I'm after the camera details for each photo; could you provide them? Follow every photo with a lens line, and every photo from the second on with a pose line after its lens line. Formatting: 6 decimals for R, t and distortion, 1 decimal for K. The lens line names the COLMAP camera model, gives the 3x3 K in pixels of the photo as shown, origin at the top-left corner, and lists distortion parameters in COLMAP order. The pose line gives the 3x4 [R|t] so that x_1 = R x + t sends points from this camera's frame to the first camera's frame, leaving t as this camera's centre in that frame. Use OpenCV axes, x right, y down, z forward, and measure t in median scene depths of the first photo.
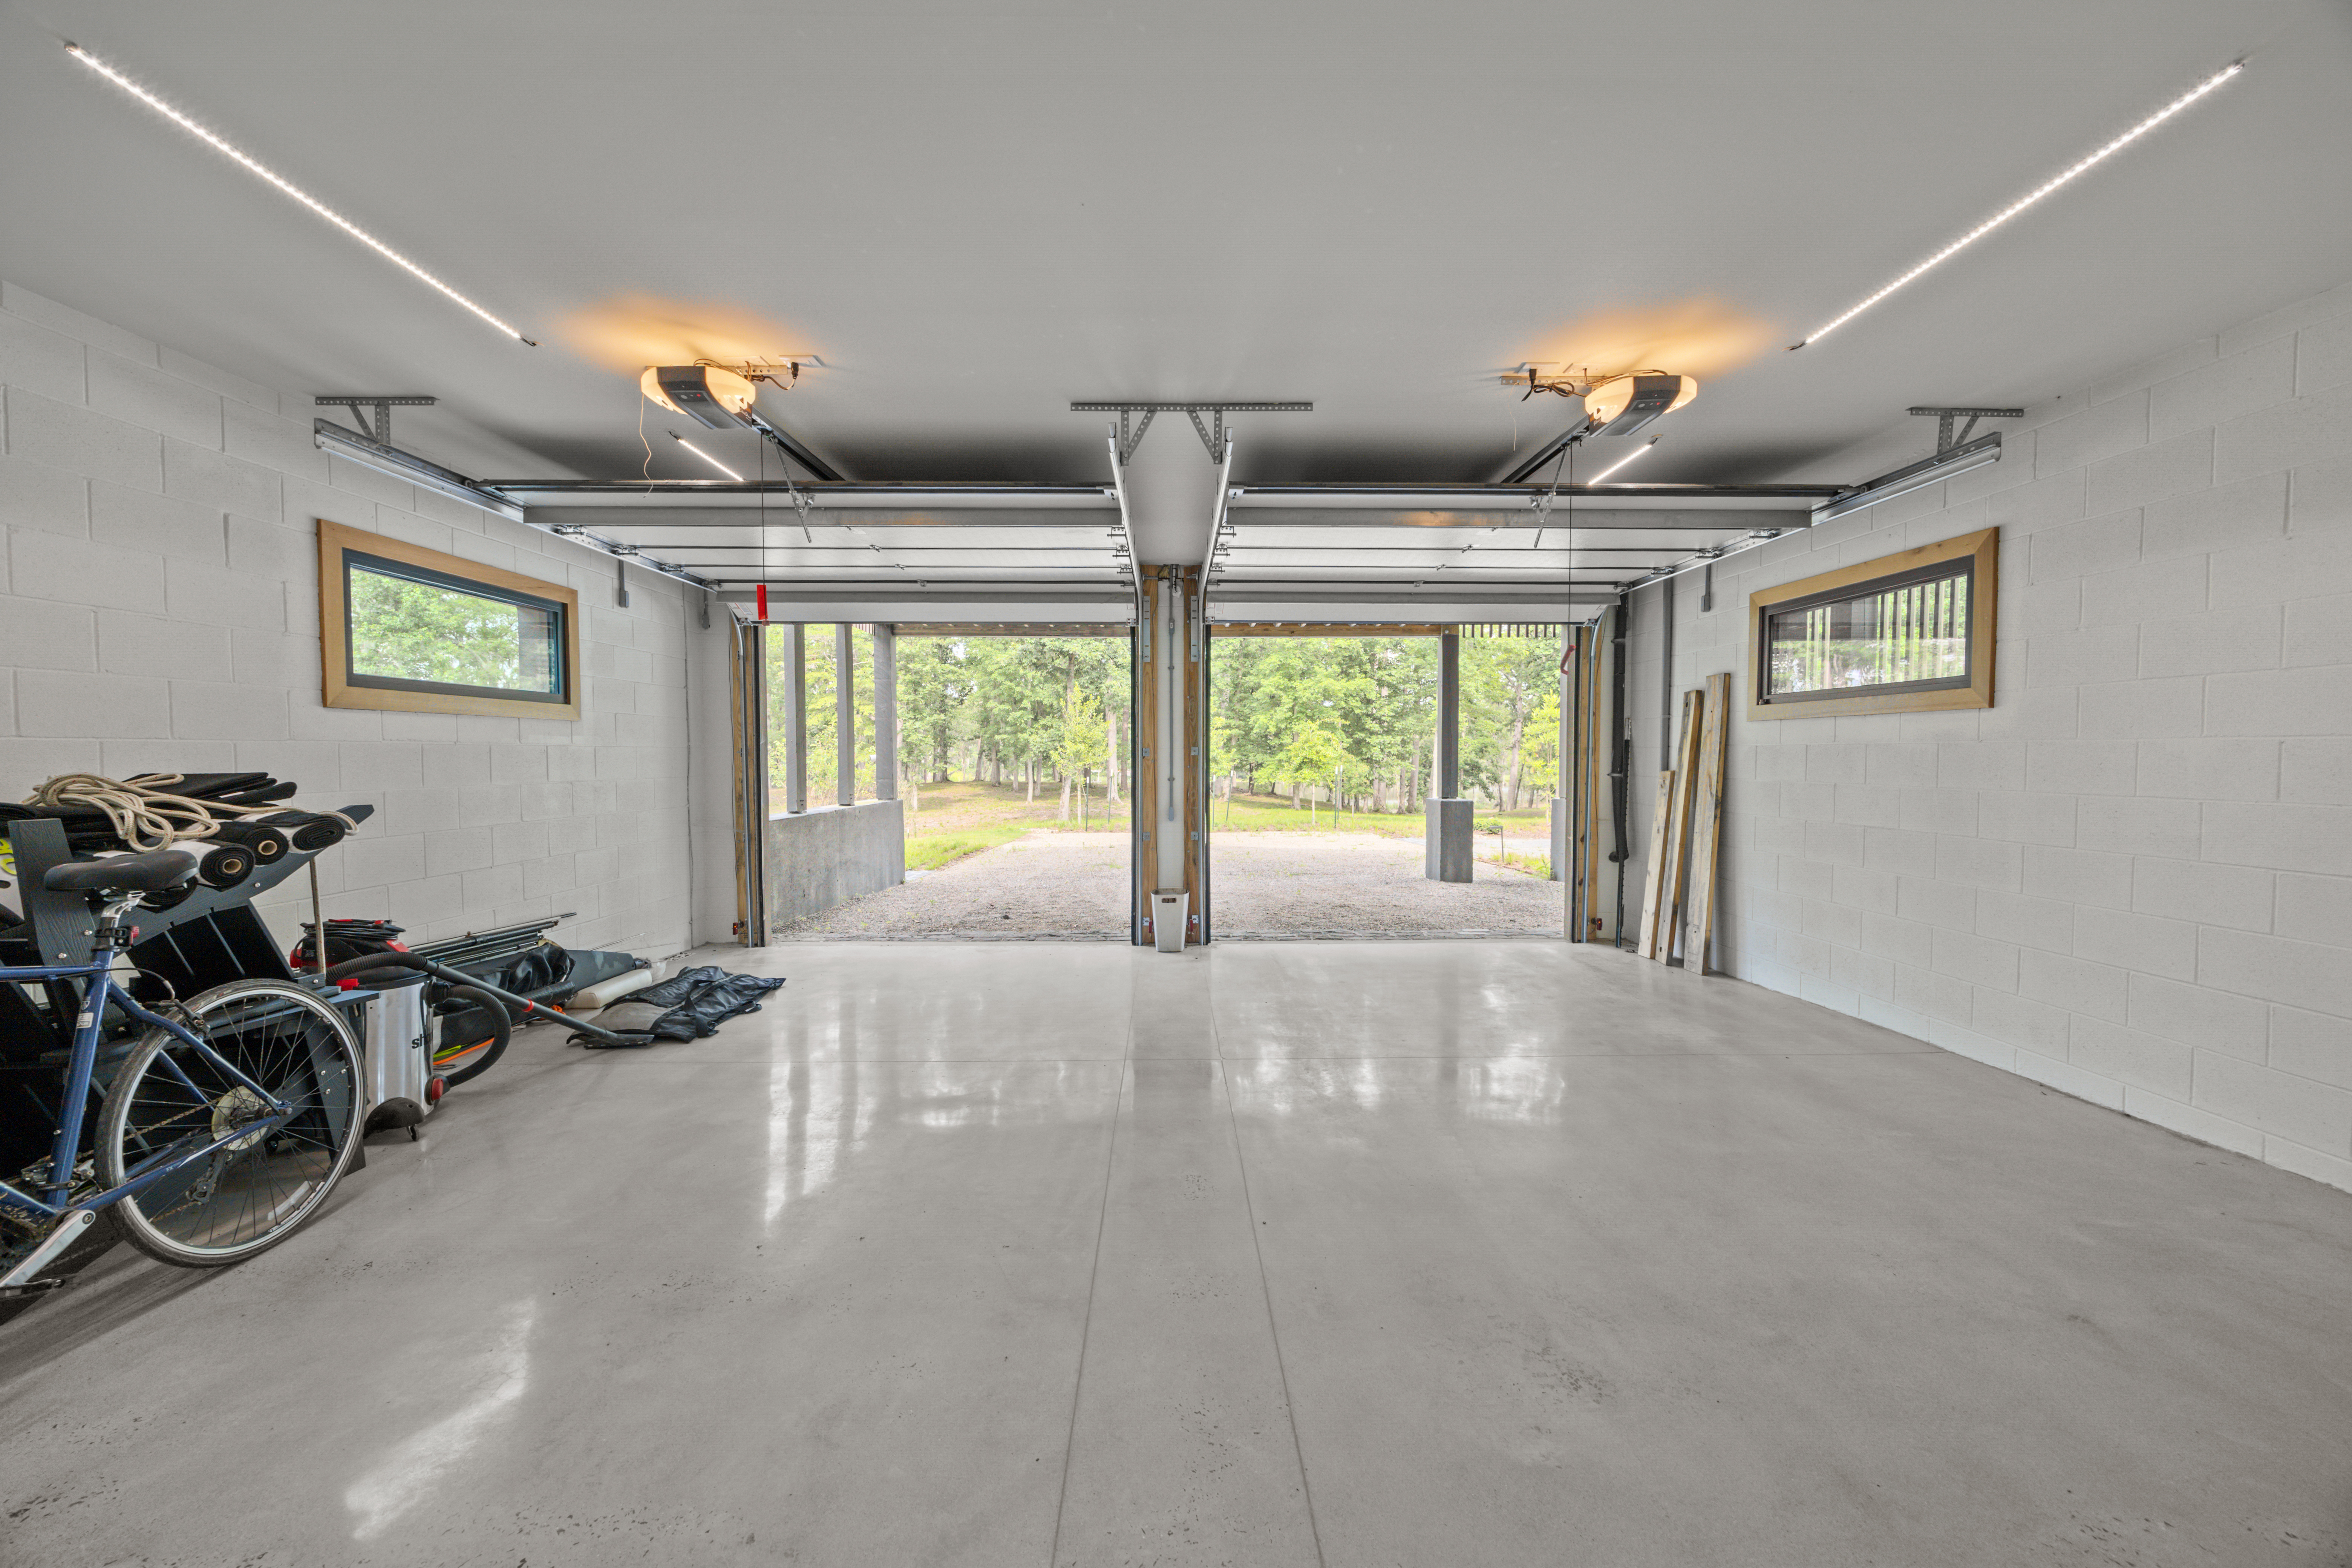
lens RADIAL K [[898.6, 0, 1176.0], [0, 898.6, 784.0], [0, 0, 1]] dist [-0.001989, -0.000154]
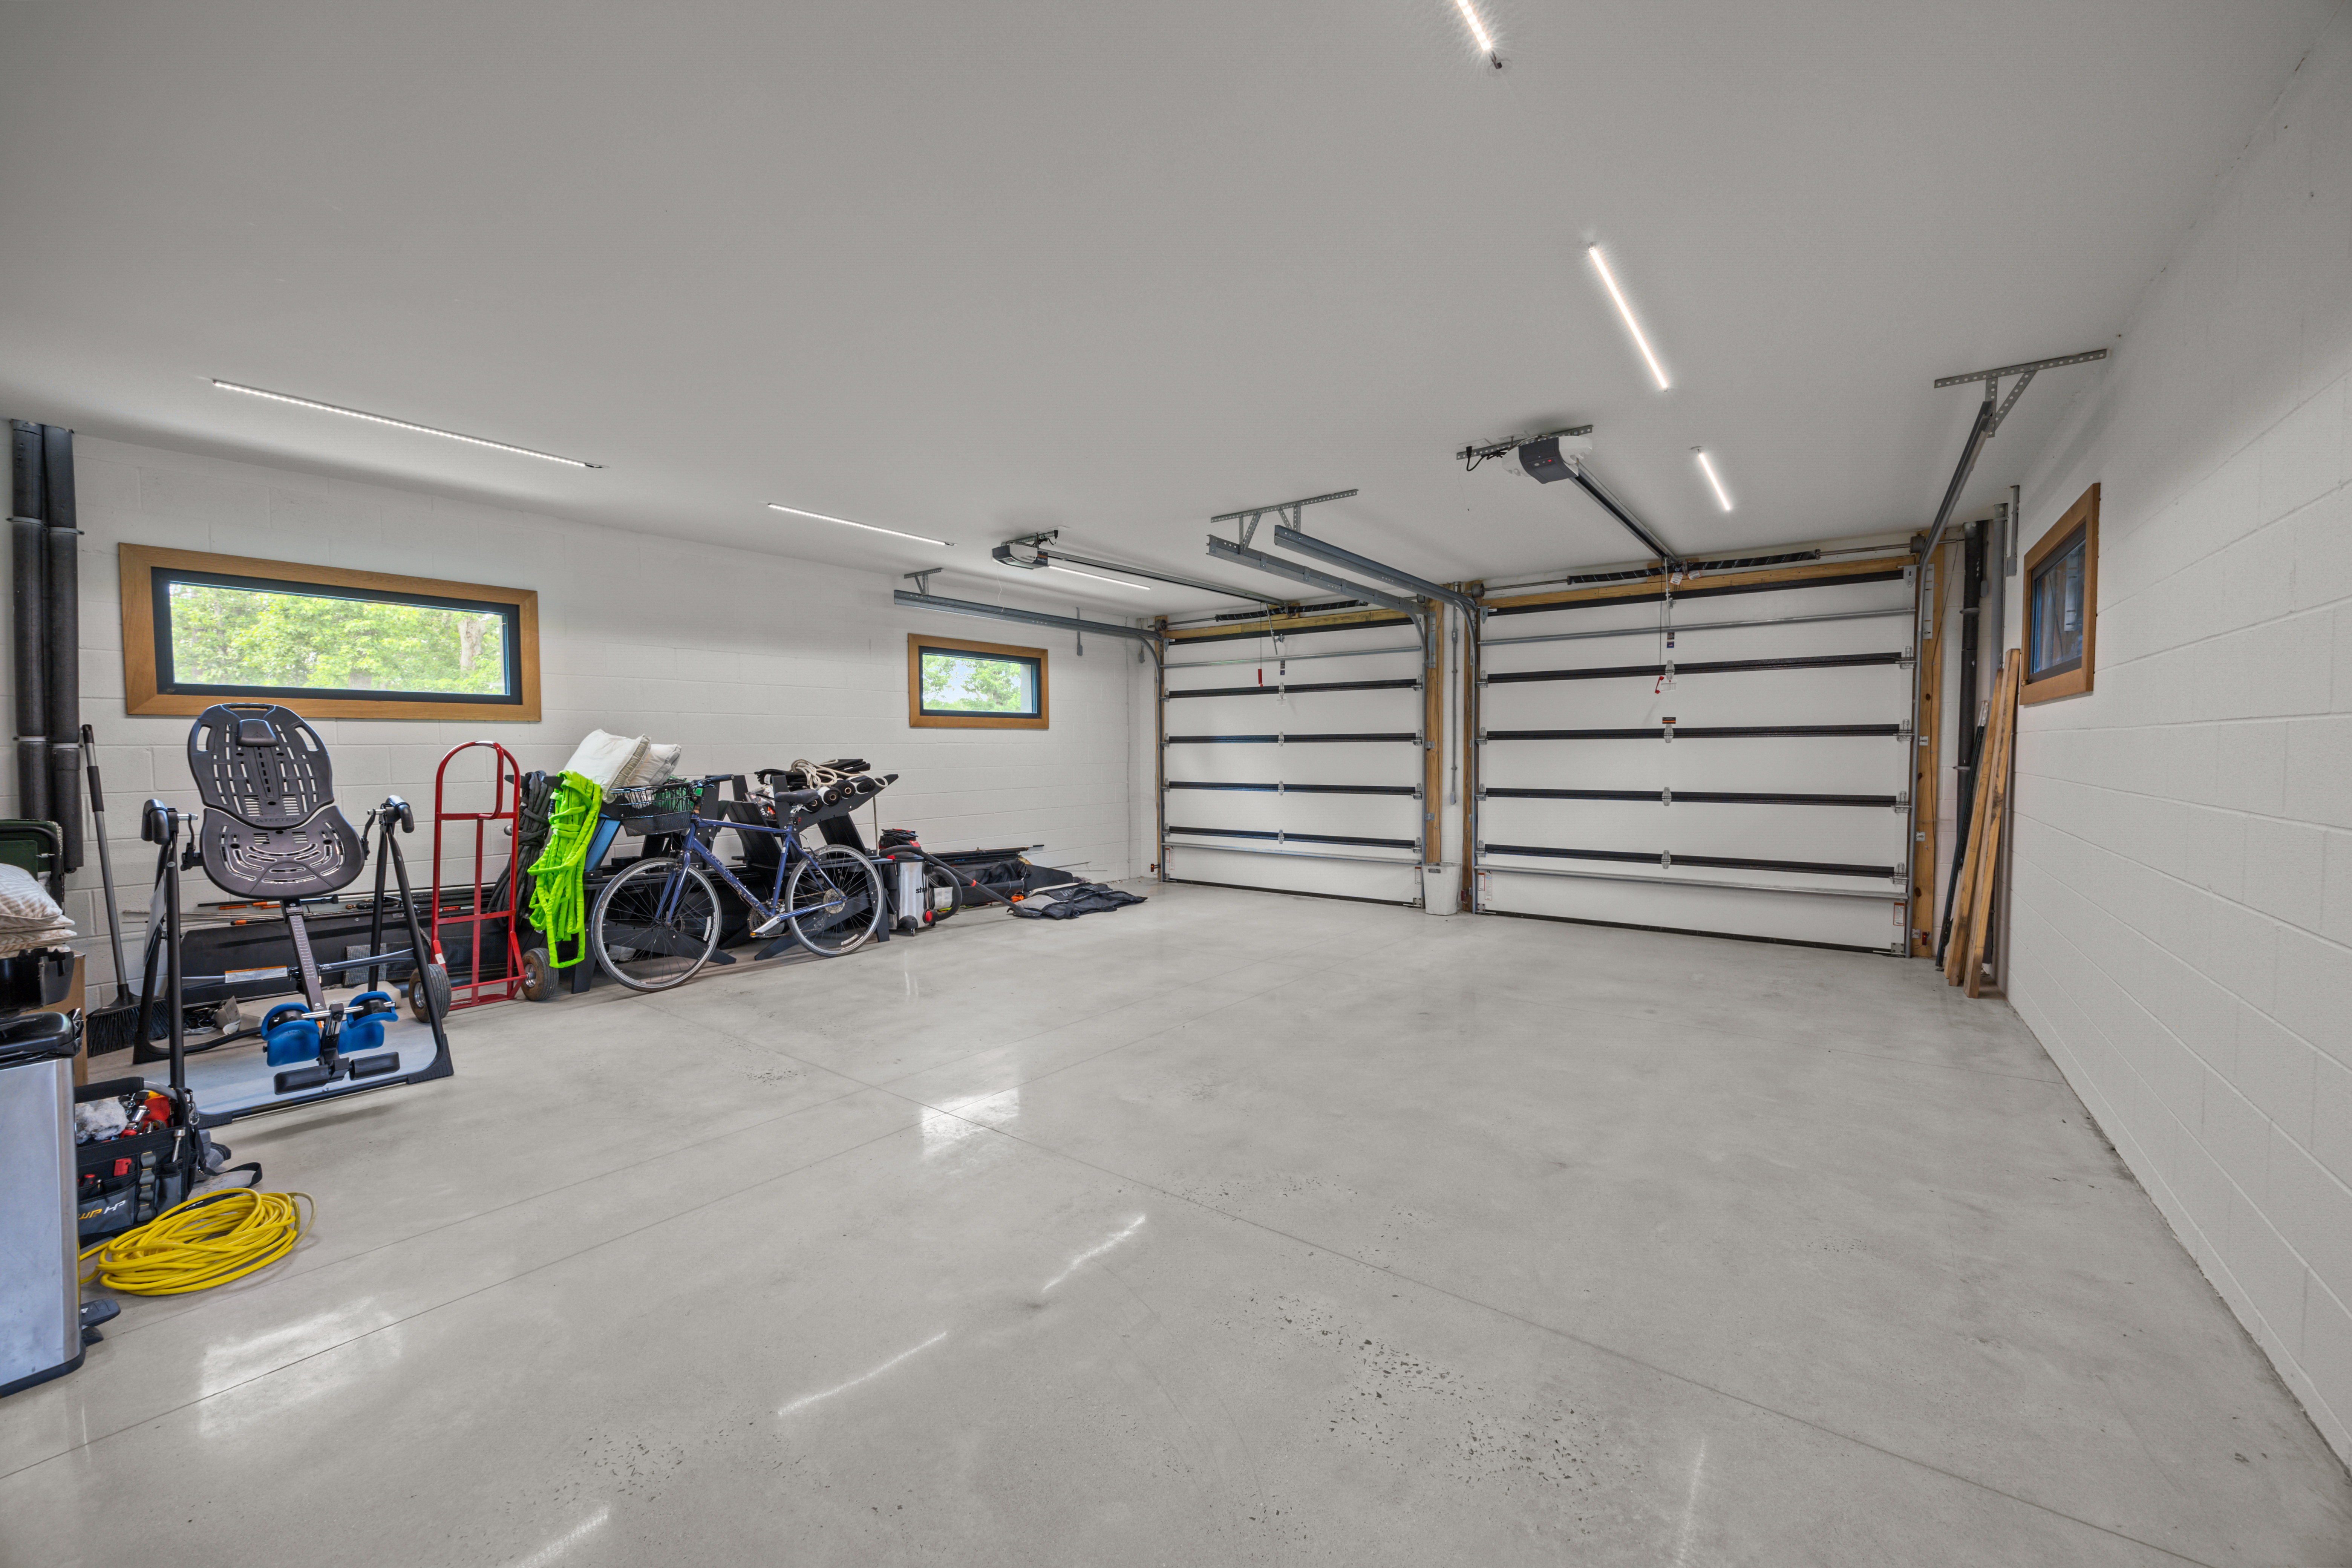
lens RADIAL K [[898.6, 0, 1176.0], [0, 898.6, 784.0], [0, 0, 1]] dist [-0.001989, -0.000154]
pose [[0.795200, 0.019495, -0.606034, 0.944836], [-0.013980, 0.999807, 0.013818, 0.007016], [0.606186, -0.002516, 0.795319, -0.302735]]
